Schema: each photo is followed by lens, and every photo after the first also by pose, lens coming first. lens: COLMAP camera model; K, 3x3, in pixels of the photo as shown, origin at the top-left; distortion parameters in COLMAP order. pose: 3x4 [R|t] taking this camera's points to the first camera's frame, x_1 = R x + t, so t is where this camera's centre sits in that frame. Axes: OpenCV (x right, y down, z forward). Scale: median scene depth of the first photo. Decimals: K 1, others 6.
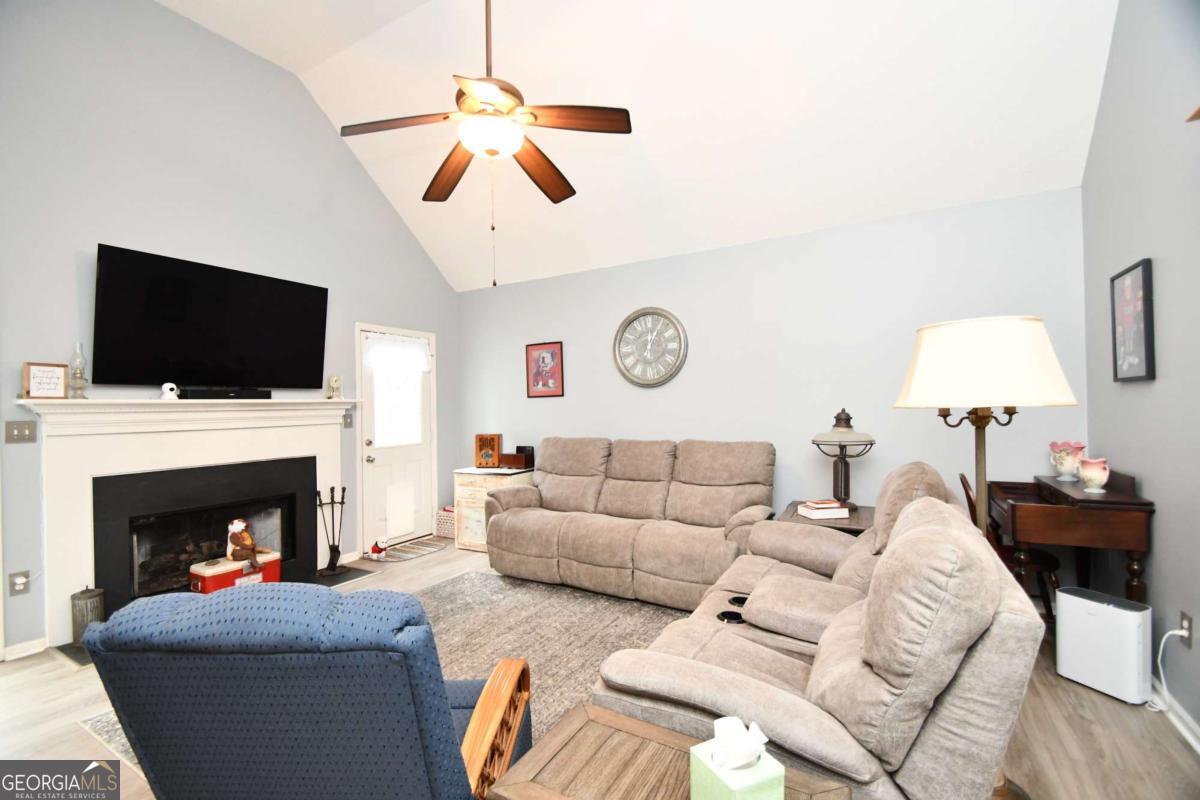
lens RADIAL K [[527.3, 0, 576.1], [0, 527.3, 406.5], [0, 0, 1]] dist [0.004459, -0.004693]
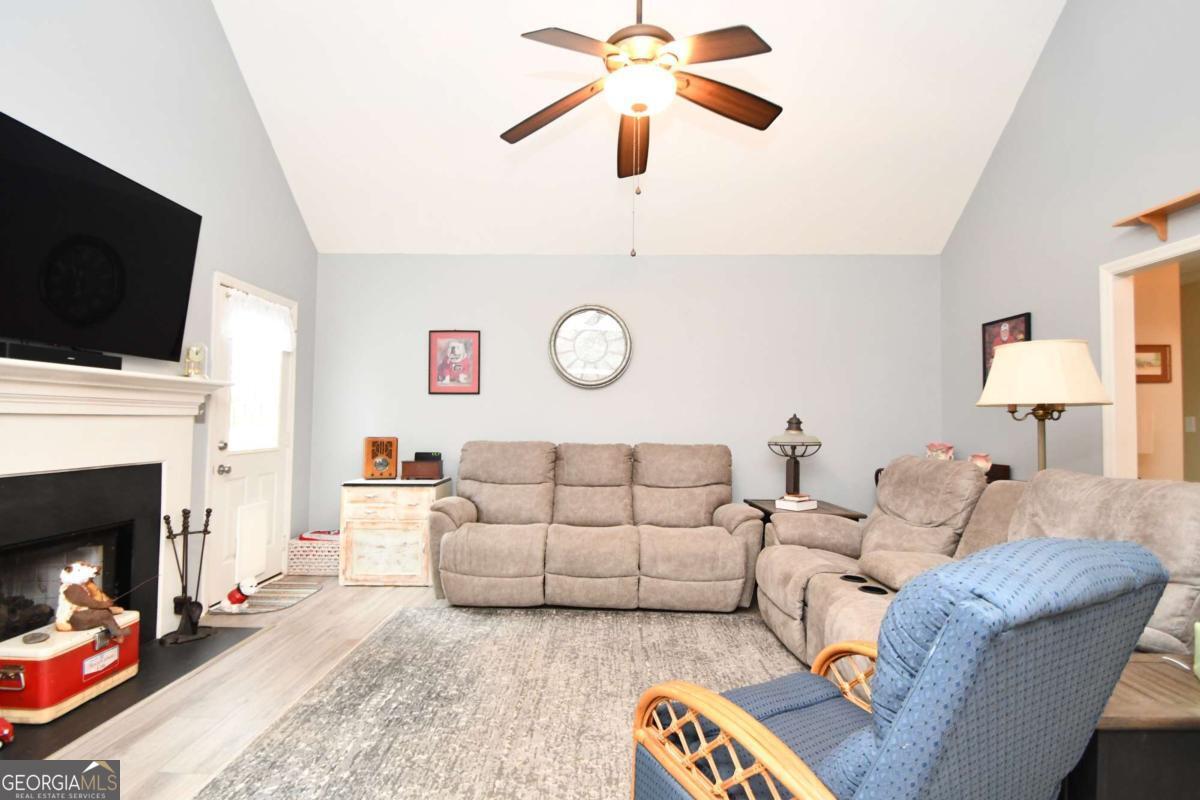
lens RADIAL K [[579.9, 0, 589.8], [0, 579.9, 409.3], [0, 0, 1]] dist [-0.001285, -0.004781]
pose [[0.870941, 0.038698, 0.489861, -0.397232], [-0.027095, 0.999160, -0.030758, 0.035739], [-0.490640, 0.013516, 0.871258, 0.108549]]
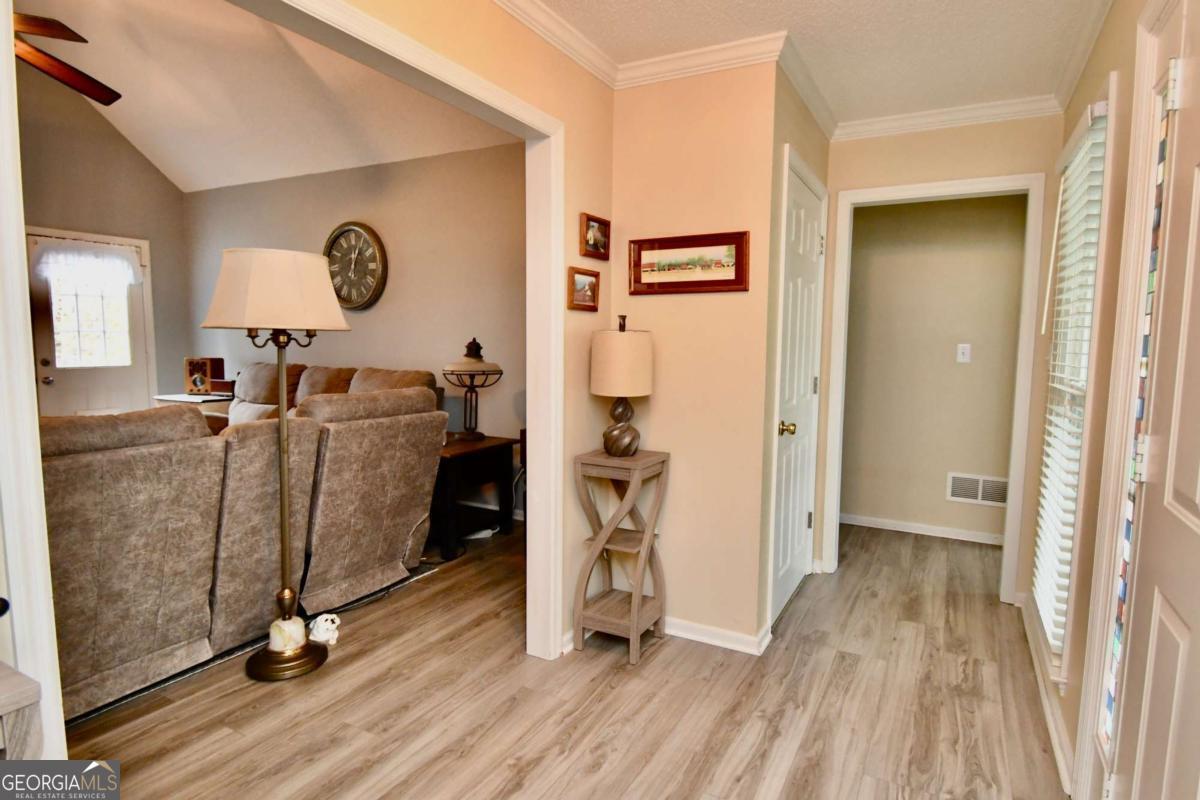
lens RADIAL K [[637.0, 0, 609.6], [0, 637.0, 406.1], [0, 0, 1]] dist [-0.000966, -0.002176]
pose [[0.996642, 0.026397, 0.077510, 0.546339], [-0.034191, 0.994296, 0.101023, 0.001124], [-0.074401, -0.103334, 0.991860, -0.164520]]
